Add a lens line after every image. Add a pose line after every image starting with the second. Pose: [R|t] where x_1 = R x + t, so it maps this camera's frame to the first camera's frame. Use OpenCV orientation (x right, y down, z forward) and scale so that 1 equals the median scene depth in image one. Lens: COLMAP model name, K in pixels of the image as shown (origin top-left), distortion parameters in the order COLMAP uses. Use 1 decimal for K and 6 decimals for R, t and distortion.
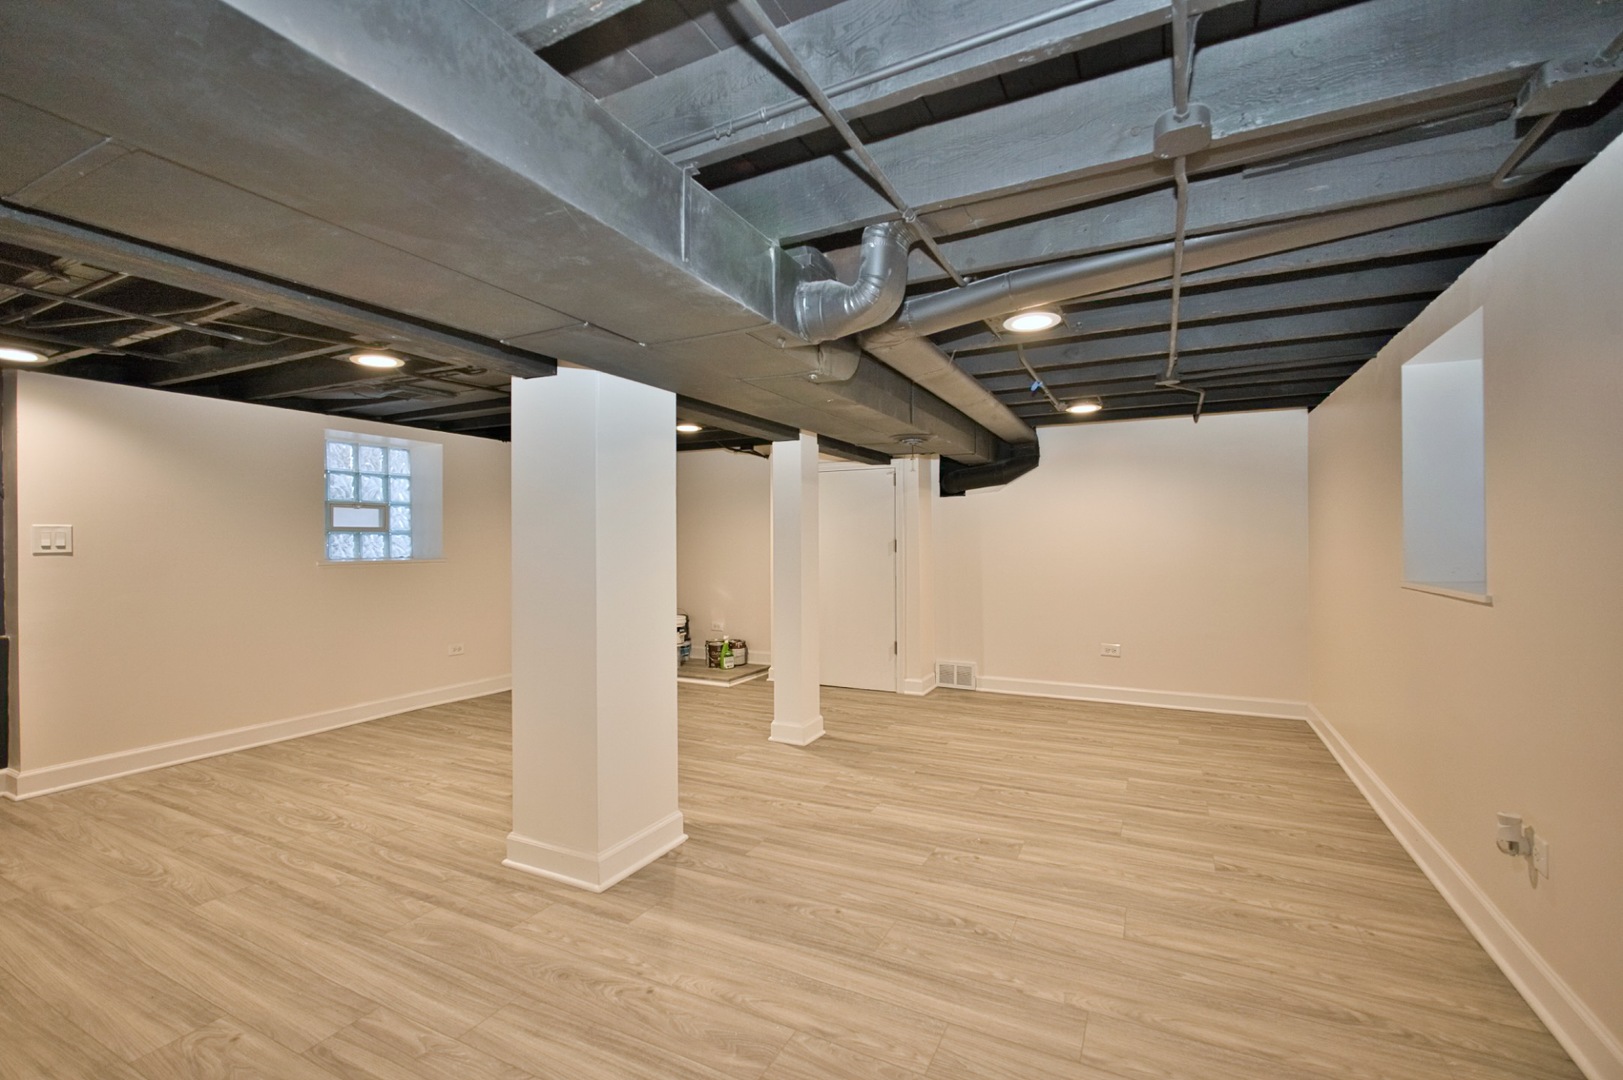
lens RADIAL K [[703.4, 0, 810.5], [0, 703.4, 540.4], [0, 0, 1]] dist [-0.025899, 0.007537]
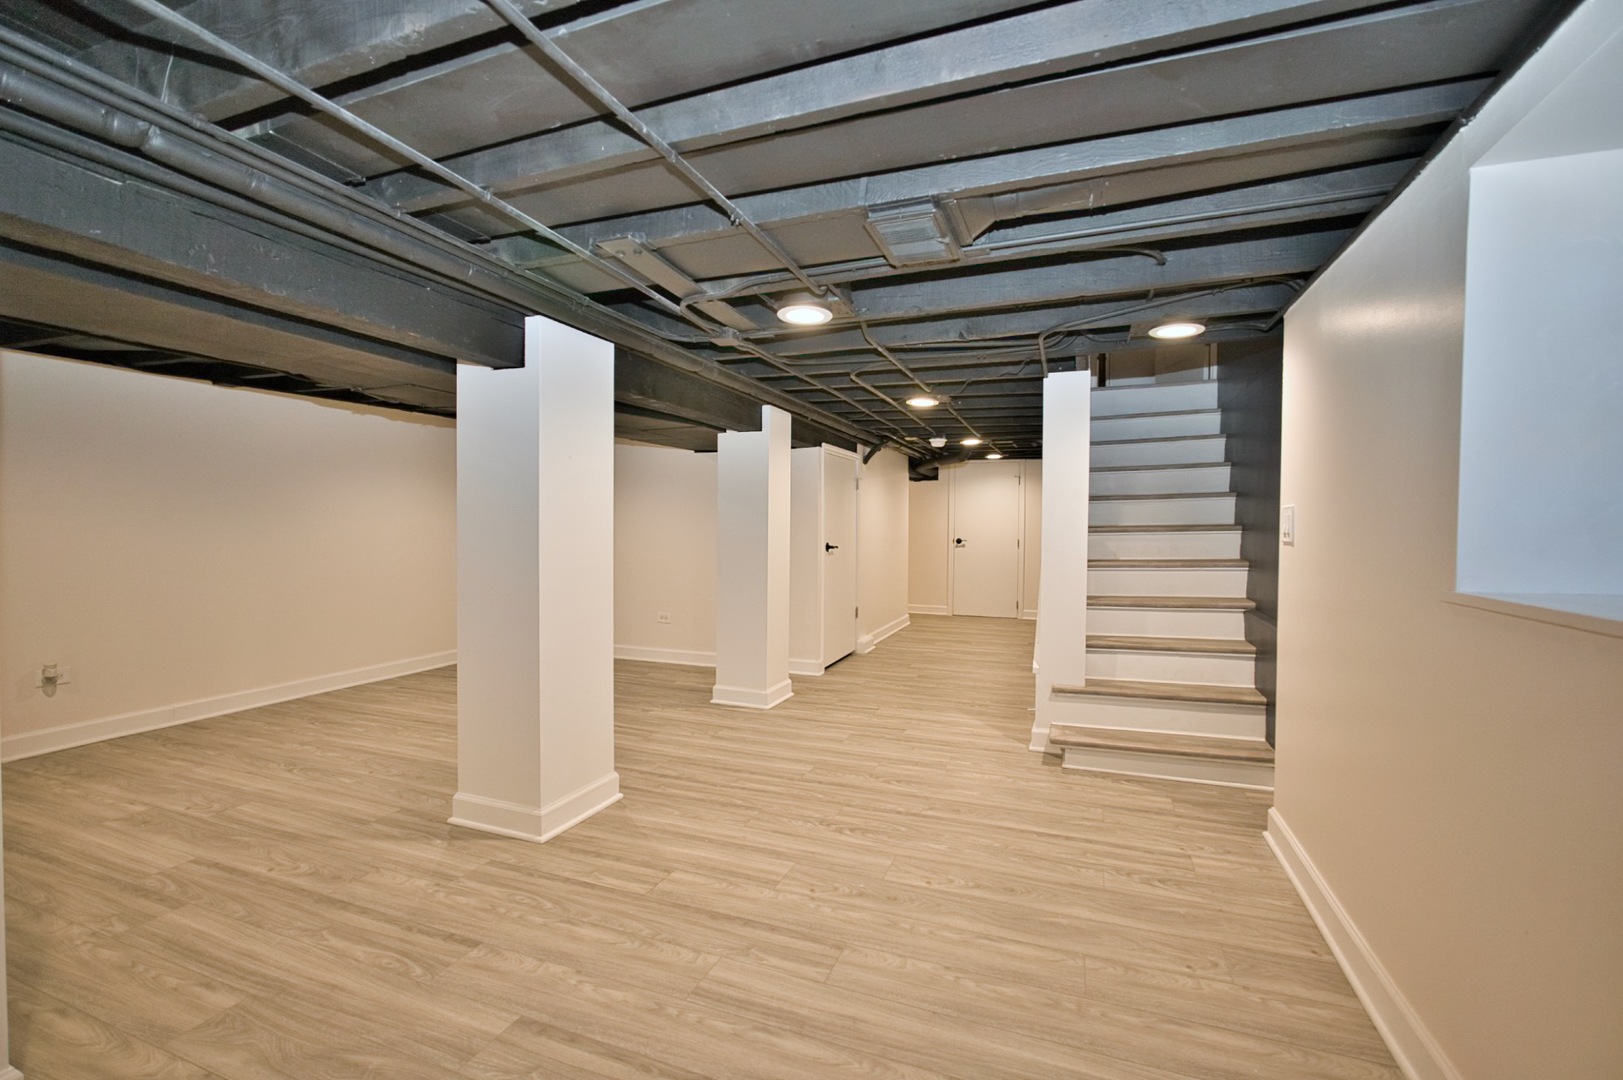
lens RADIAL K [[703.4, 0, 810.5], [0, 703.4, 540.4], [0, 0, 1]] dist [-0.025899, 0.007537]
pose [[-0.994880, -0.001656, -0.101051, -0.570897], [-0.003809, 0.999770, 0.021120, 0.002798], [0.100993, 0.021397, -0.994657, 1.970832]]
